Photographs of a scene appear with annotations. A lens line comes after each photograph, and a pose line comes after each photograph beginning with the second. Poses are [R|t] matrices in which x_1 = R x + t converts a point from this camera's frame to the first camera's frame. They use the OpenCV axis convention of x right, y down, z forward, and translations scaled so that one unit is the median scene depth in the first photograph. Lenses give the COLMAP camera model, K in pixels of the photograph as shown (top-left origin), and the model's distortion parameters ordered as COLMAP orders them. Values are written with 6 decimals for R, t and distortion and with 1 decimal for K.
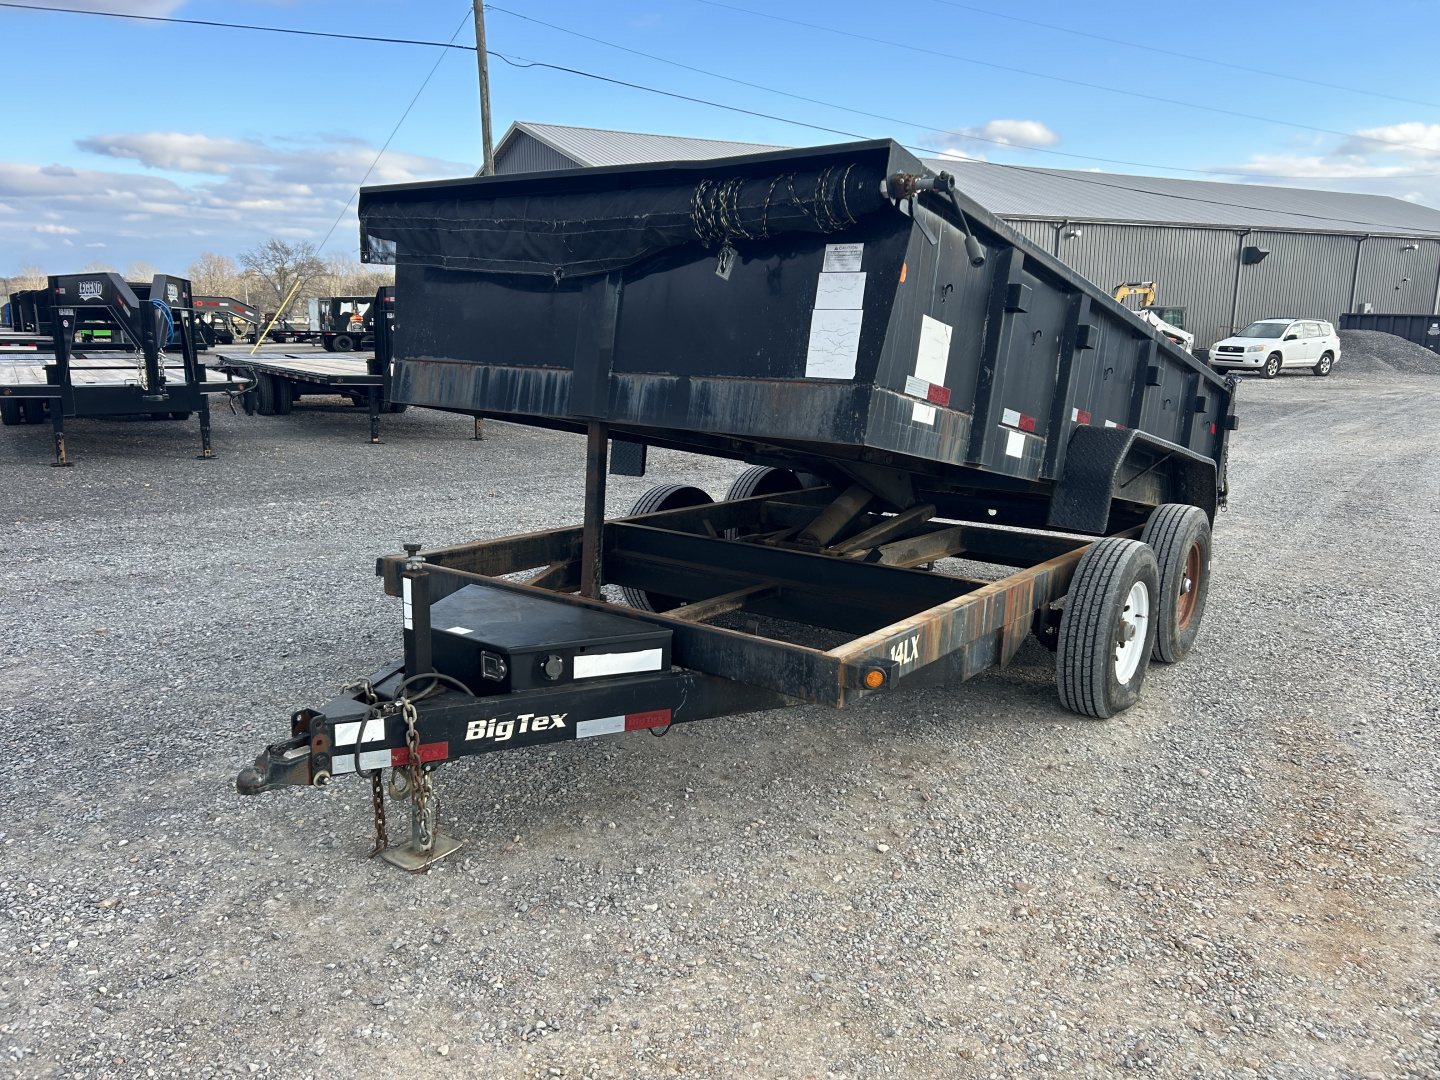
lens RADIAL K [[1085.3, 0, 714.2], [0, 1085.3, 534.5], [0, 0, 1]] dist [0.035536, -0.037151]
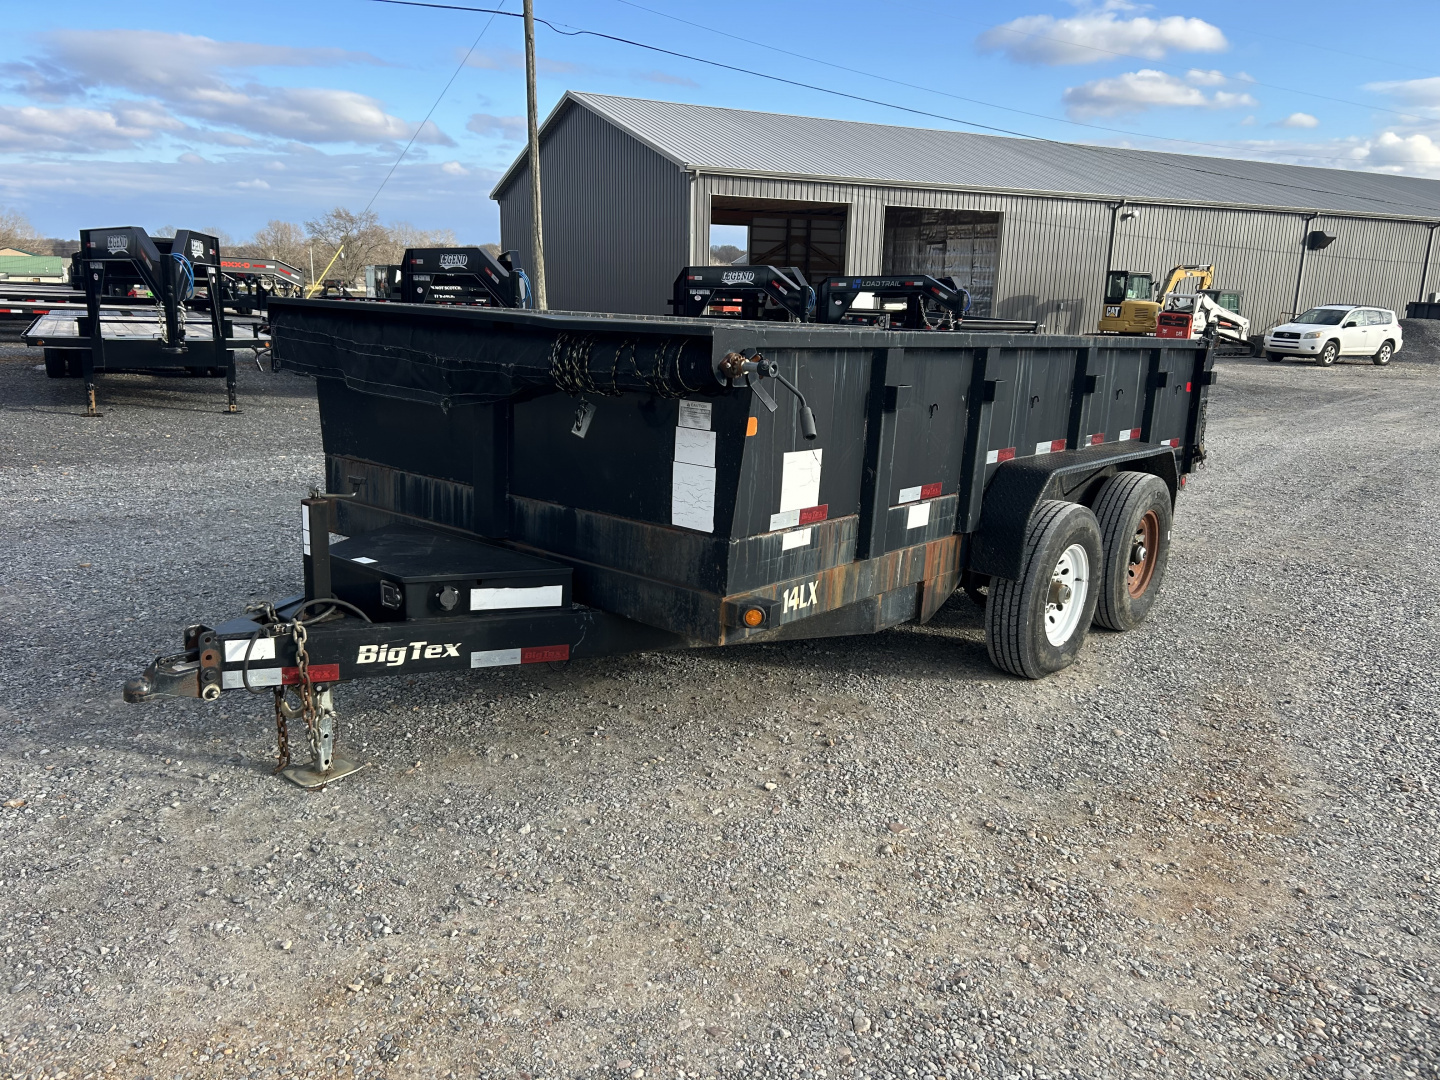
lens RADIAL K [[1085.3, 0, 727.0], [0, 1085.3, 536.3], [0, 0, 1]] dist [0.035536, -0.037151]
pose [[0.998598, 0.031136, -0.042810, 0.142507], [-0.030255, 0.999320, 0.021081, 0.030922], [0.043437, -0.019756, 0.998861, -0.015229]]
